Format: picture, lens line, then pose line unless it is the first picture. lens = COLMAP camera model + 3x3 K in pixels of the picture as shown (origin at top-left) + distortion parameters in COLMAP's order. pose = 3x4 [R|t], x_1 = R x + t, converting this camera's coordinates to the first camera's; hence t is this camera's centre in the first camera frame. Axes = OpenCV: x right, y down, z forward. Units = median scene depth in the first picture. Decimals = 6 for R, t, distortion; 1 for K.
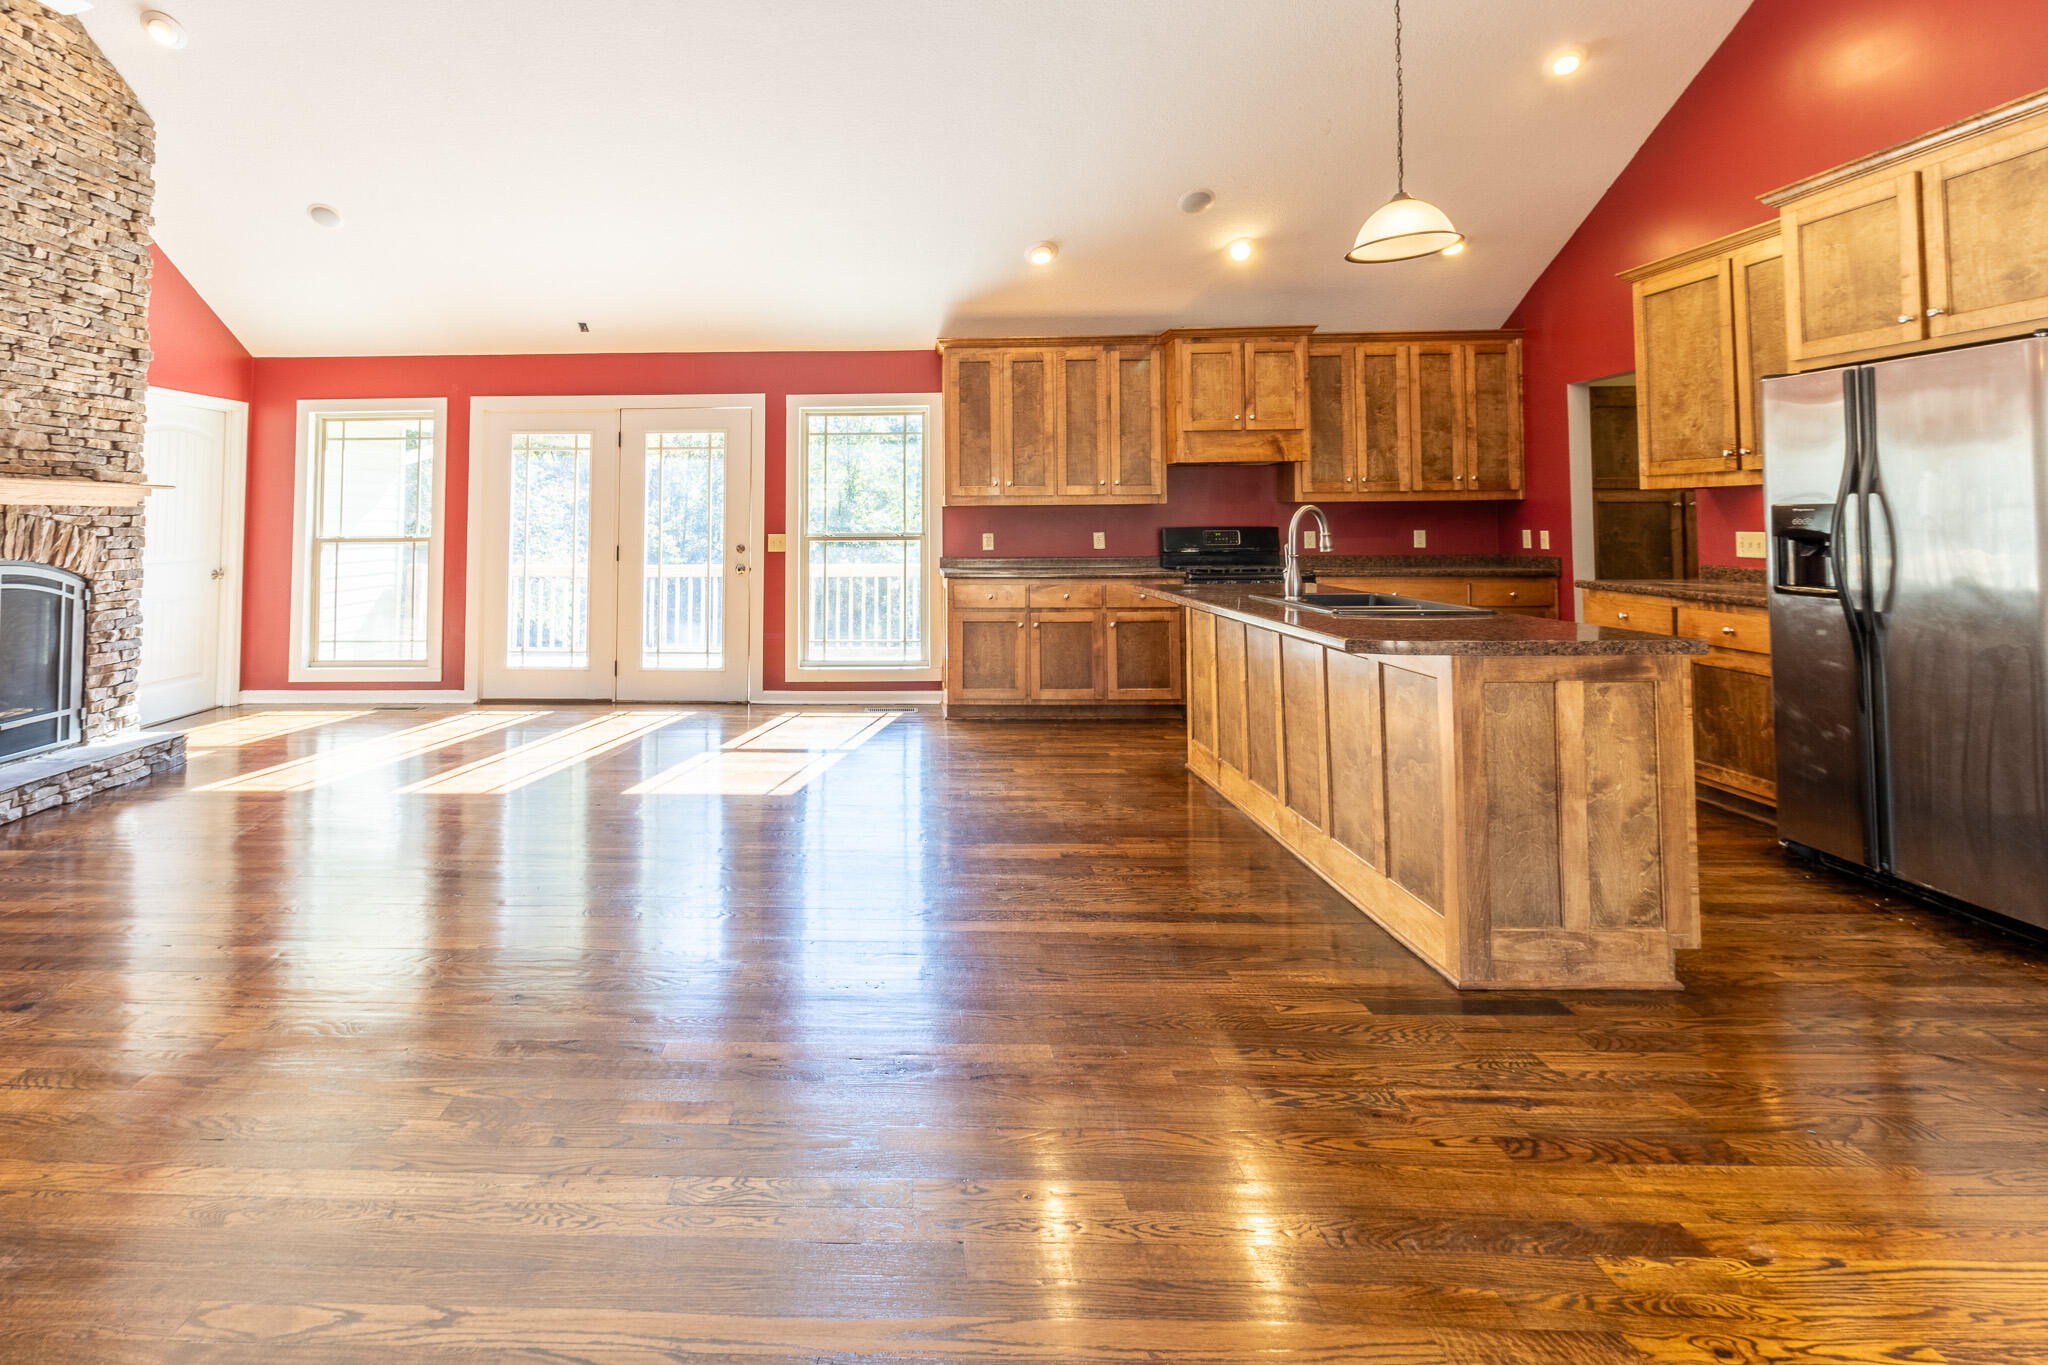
lens RADIAL K [[992.2, 0, 846.6], [0, 992.2, 520.7], [0, 0, 1]] dist [-0.001395, 0.000186]
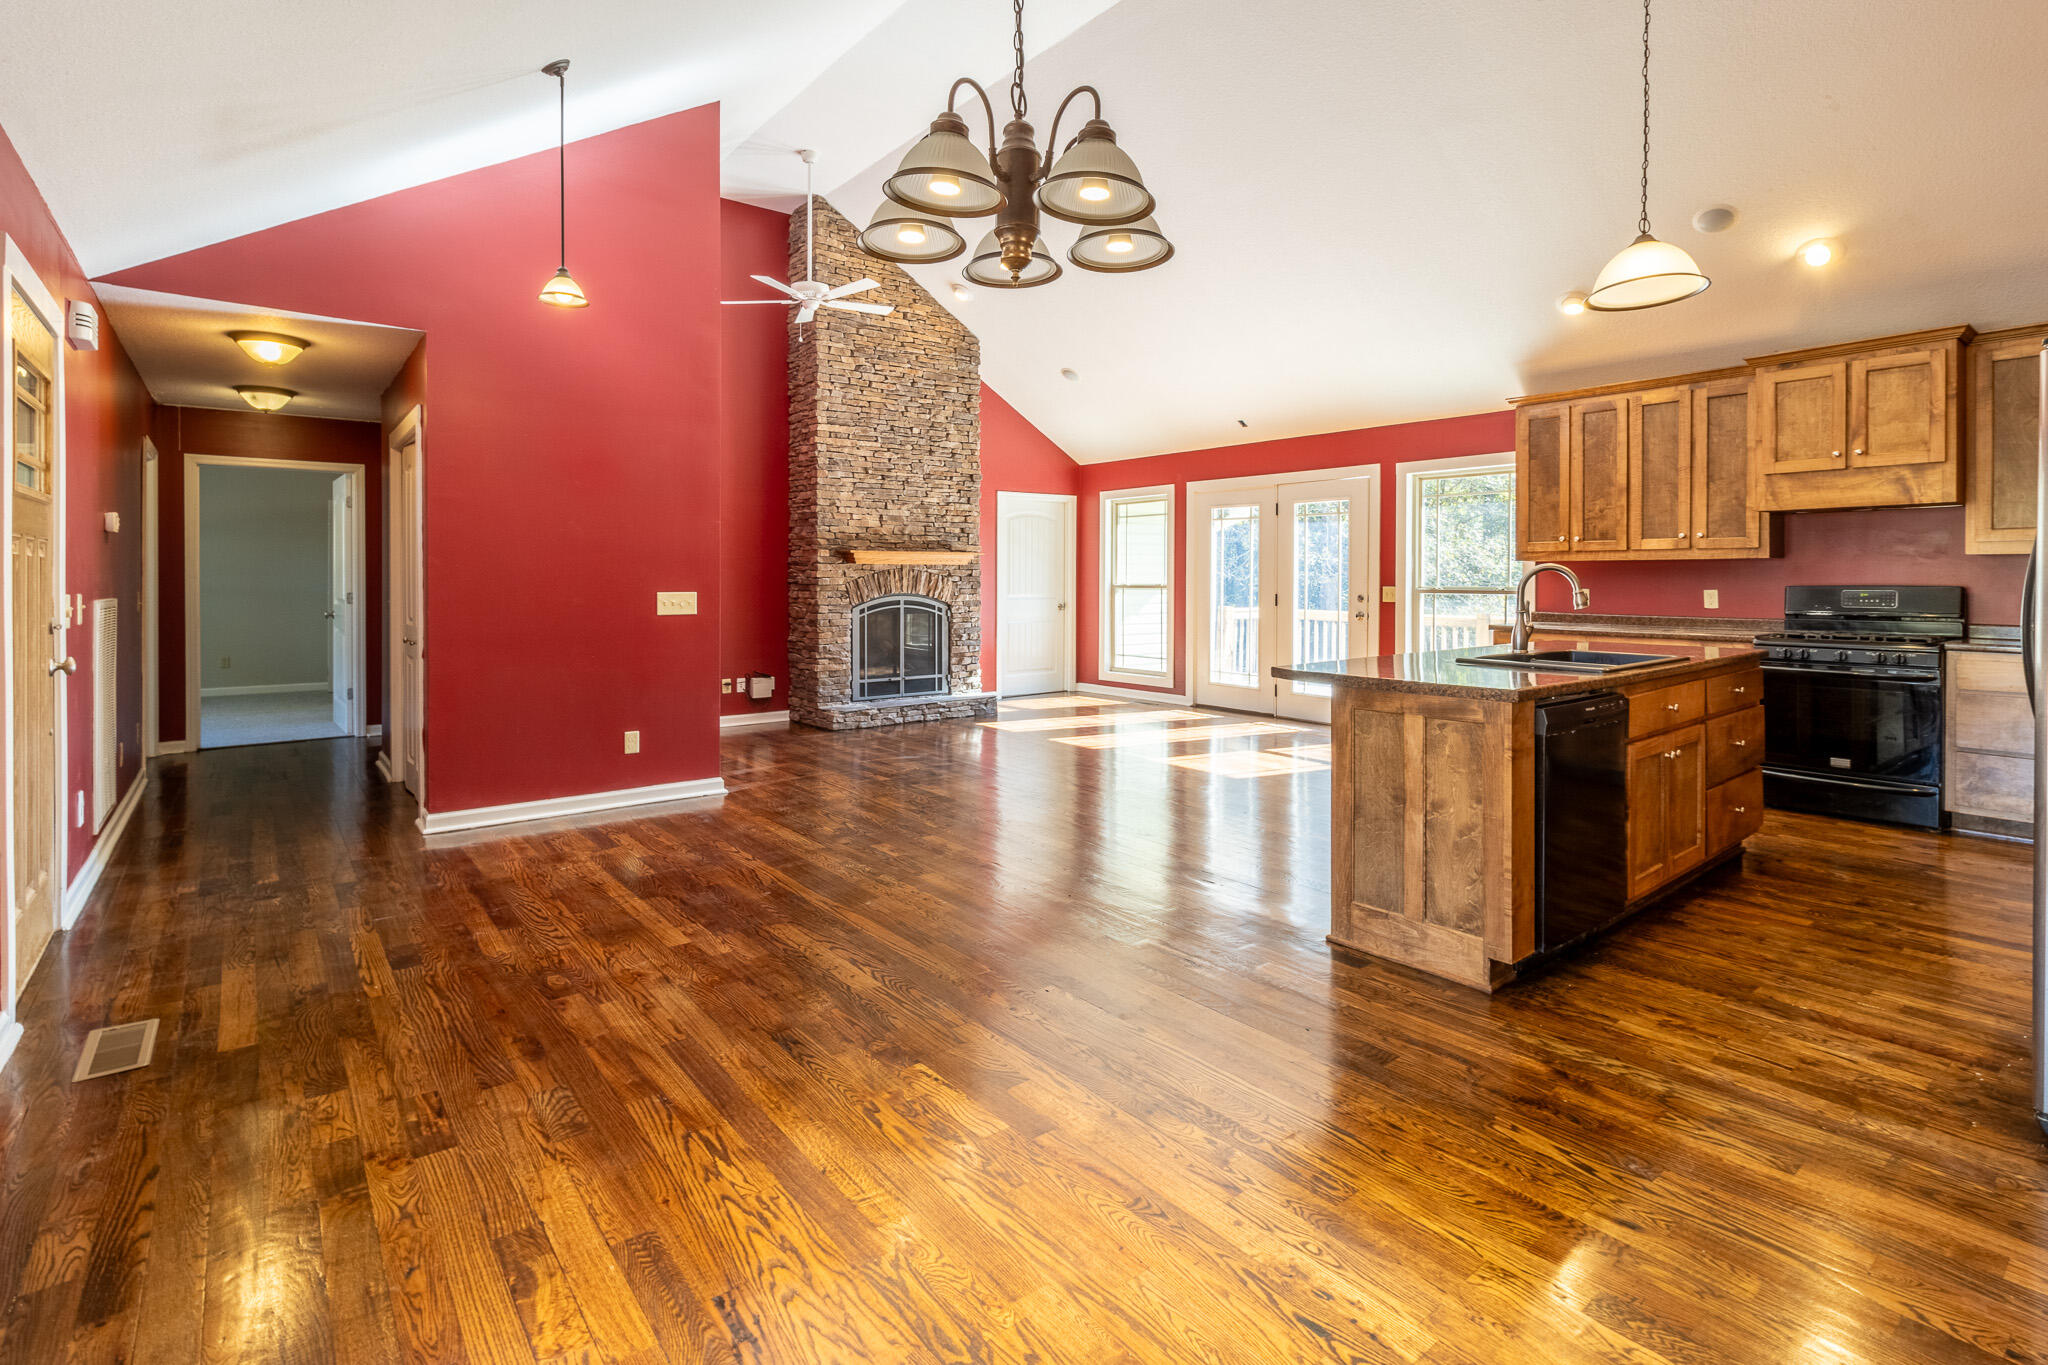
lens RADIAL K [[987.9, 0, 1061.0], [0, 987.9, 651.8], [0, 0, 1]] dist [-0.001947, 0.000402]
pose [[0.662863, 0.064060, -0.745996, 0.711416], [-0.003498, 0.996587, 0.082471, -0.005488], [0.748733, -0.052058, 0.660824, -0.052854]]
